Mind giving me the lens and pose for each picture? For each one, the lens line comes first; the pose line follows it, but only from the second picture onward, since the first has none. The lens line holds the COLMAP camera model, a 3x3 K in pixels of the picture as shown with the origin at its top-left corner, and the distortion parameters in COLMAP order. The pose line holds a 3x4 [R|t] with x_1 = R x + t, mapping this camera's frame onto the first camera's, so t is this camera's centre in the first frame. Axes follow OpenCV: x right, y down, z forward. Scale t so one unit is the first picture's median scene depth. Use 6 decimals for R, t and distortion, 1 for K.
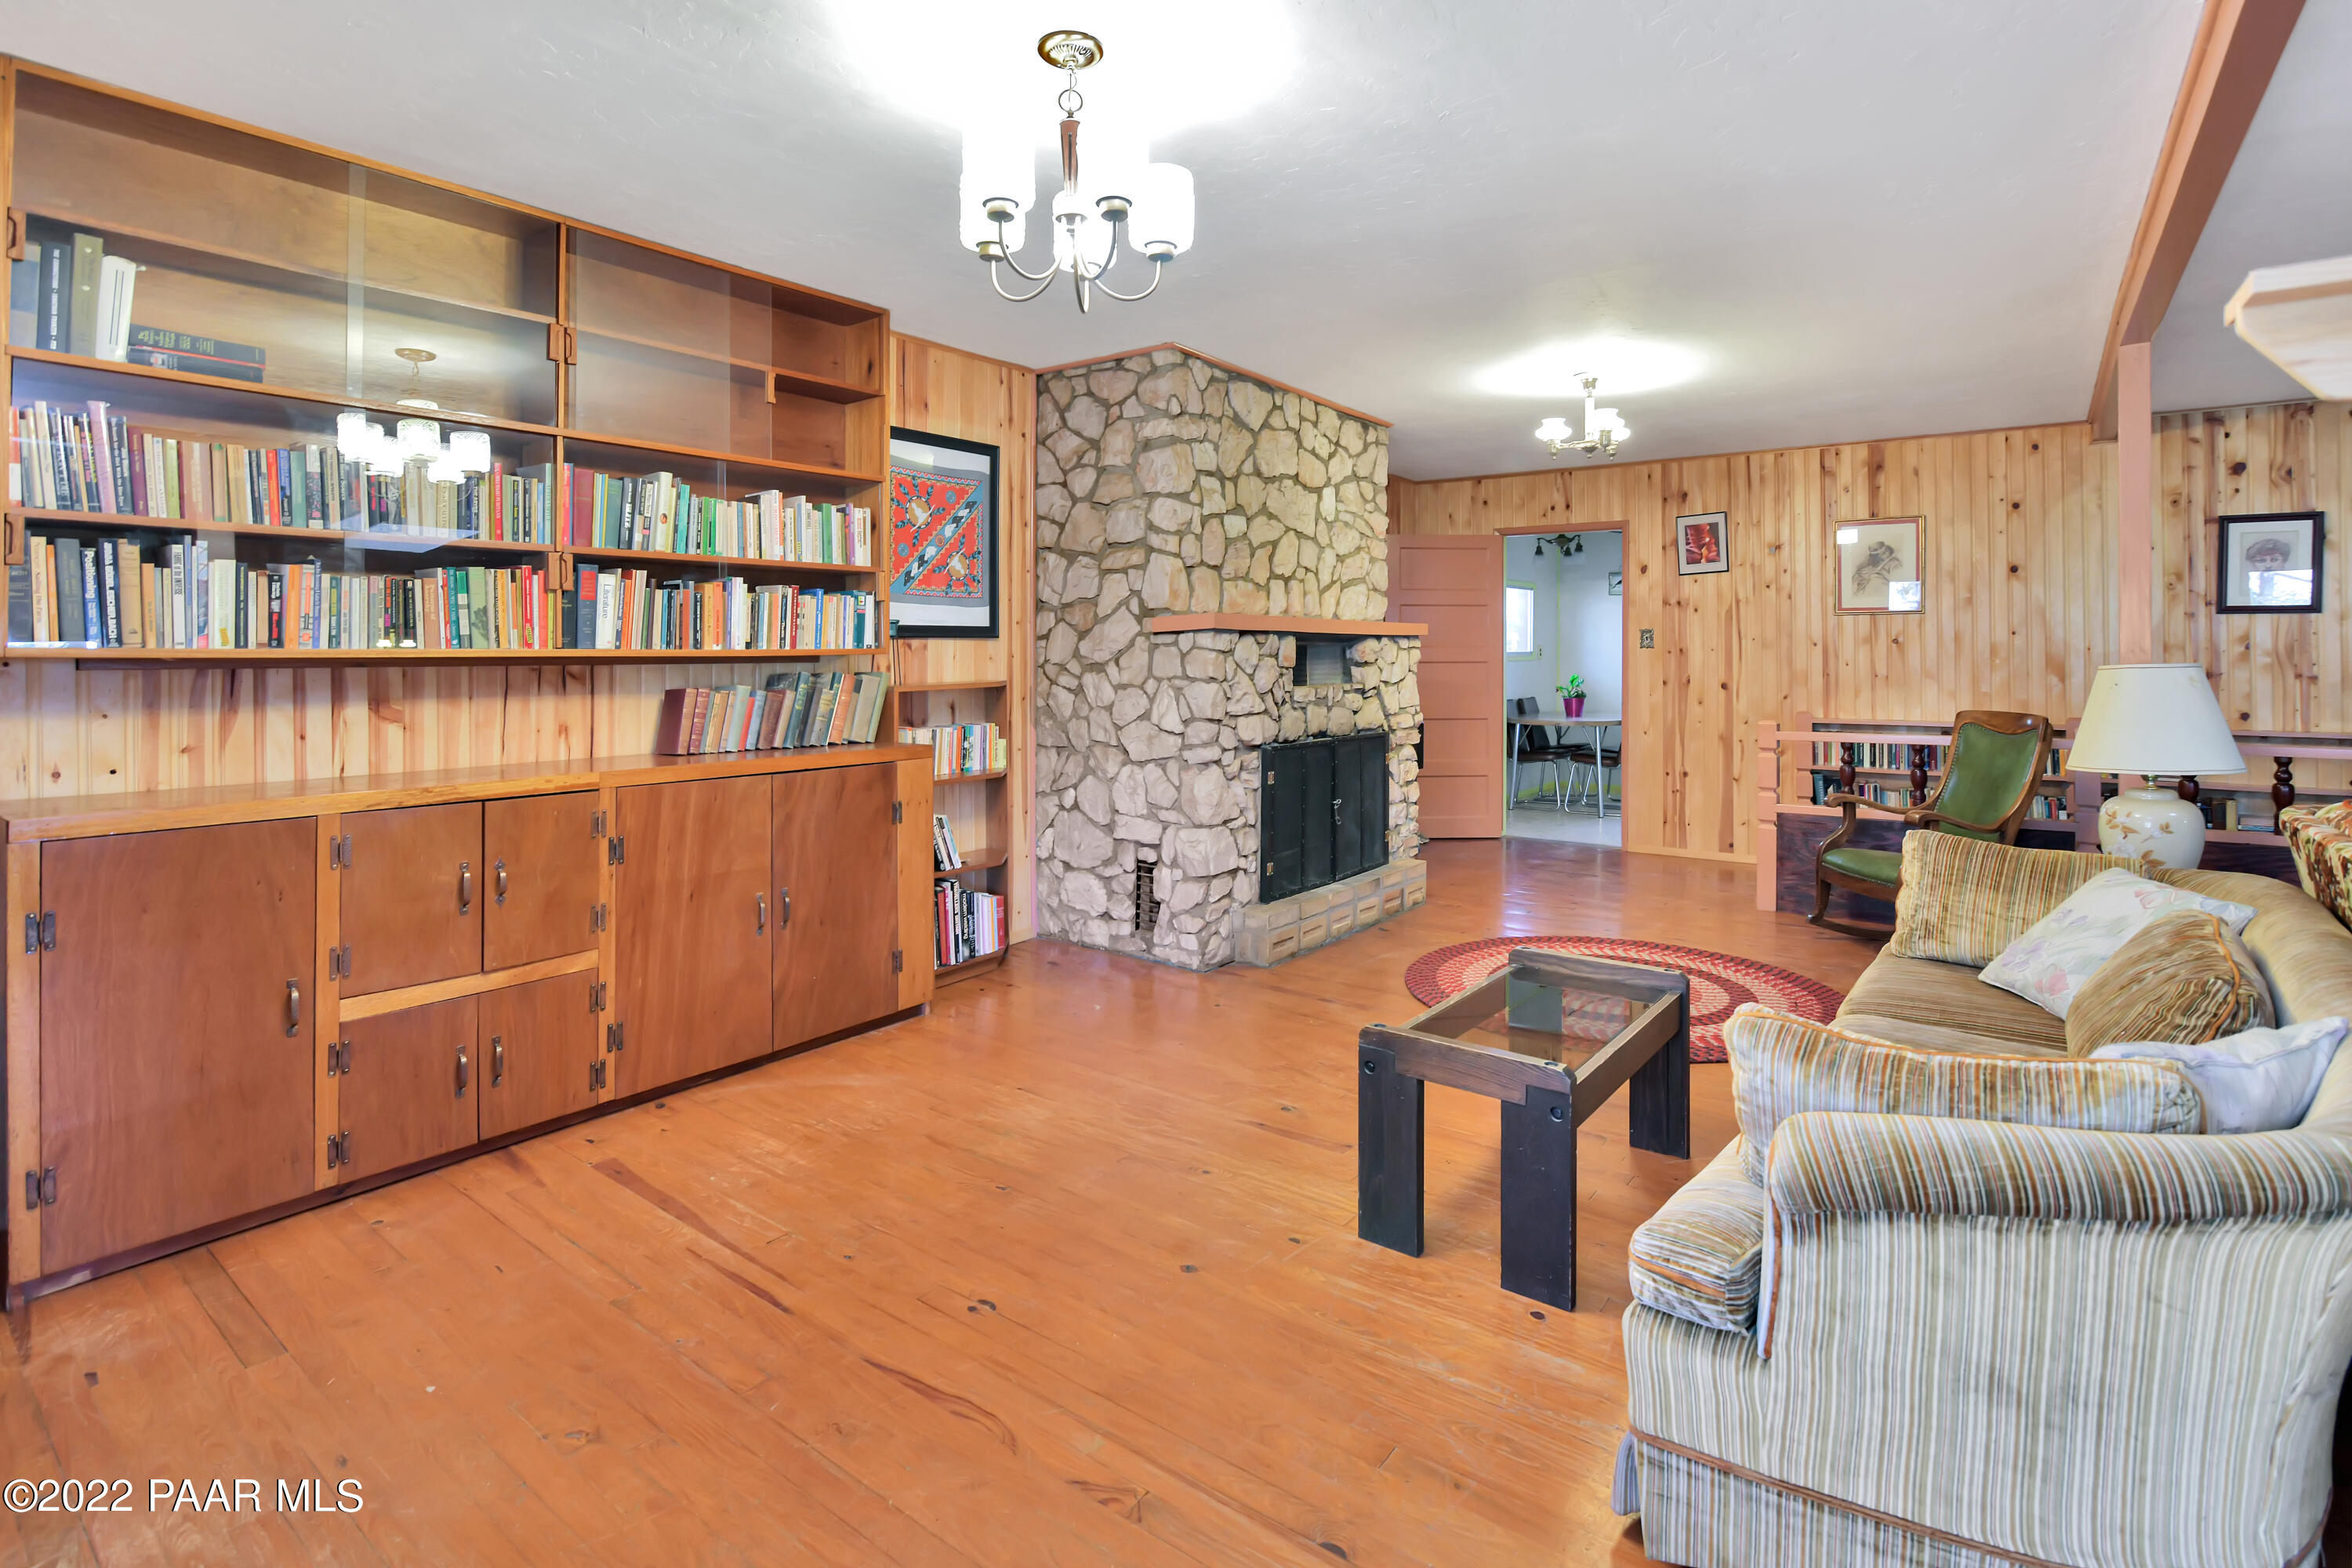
lens RADIAL K [[1126.5, 0, 1177.1], [0, 1126.5, 647.3], [0, 0, 1]] dist [-0.000433, -0.000067]
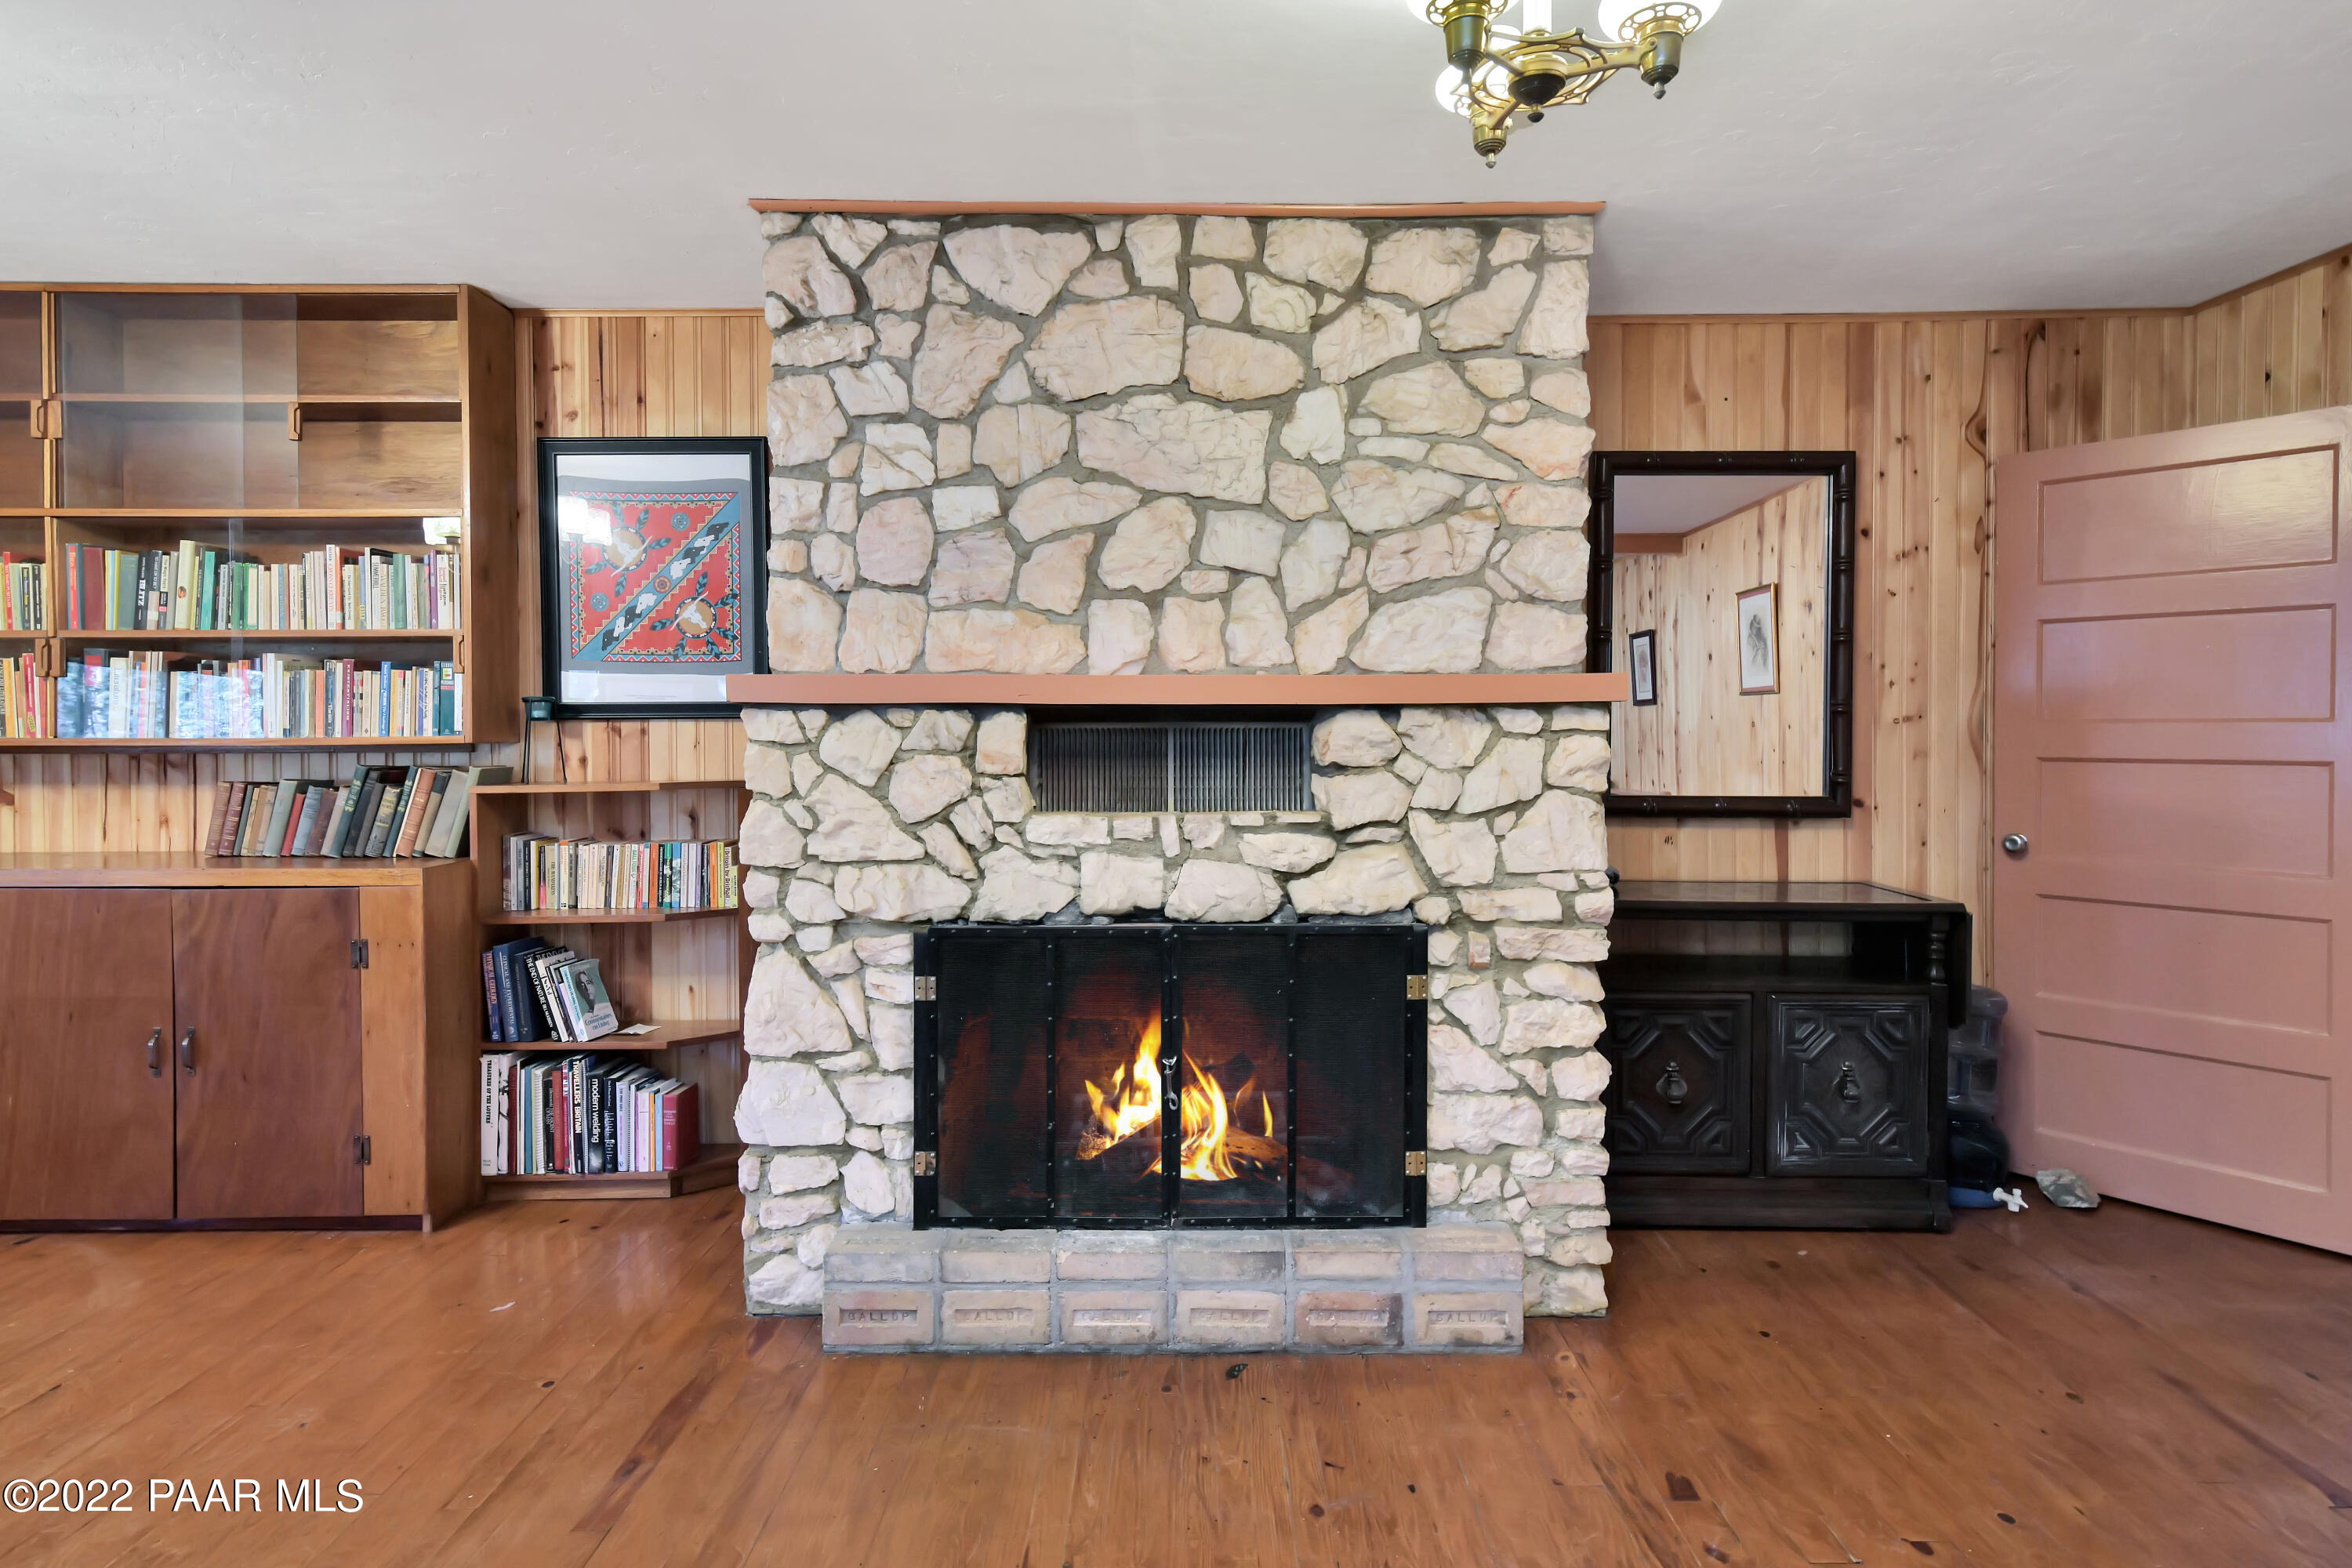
lens RADIAL K [[1258.6, 0, 1172.9], [0, 1258.6, 747.6], [0, 0, 1]] dist [0.020913, 0.000822]
pose [[0.602252, 0.015762, -0.798150, 0.616480], [0.006102, 0.999685, 0.024346, -0.007862], [0.798283, -0.019533, 0.601966, 0.751233]]
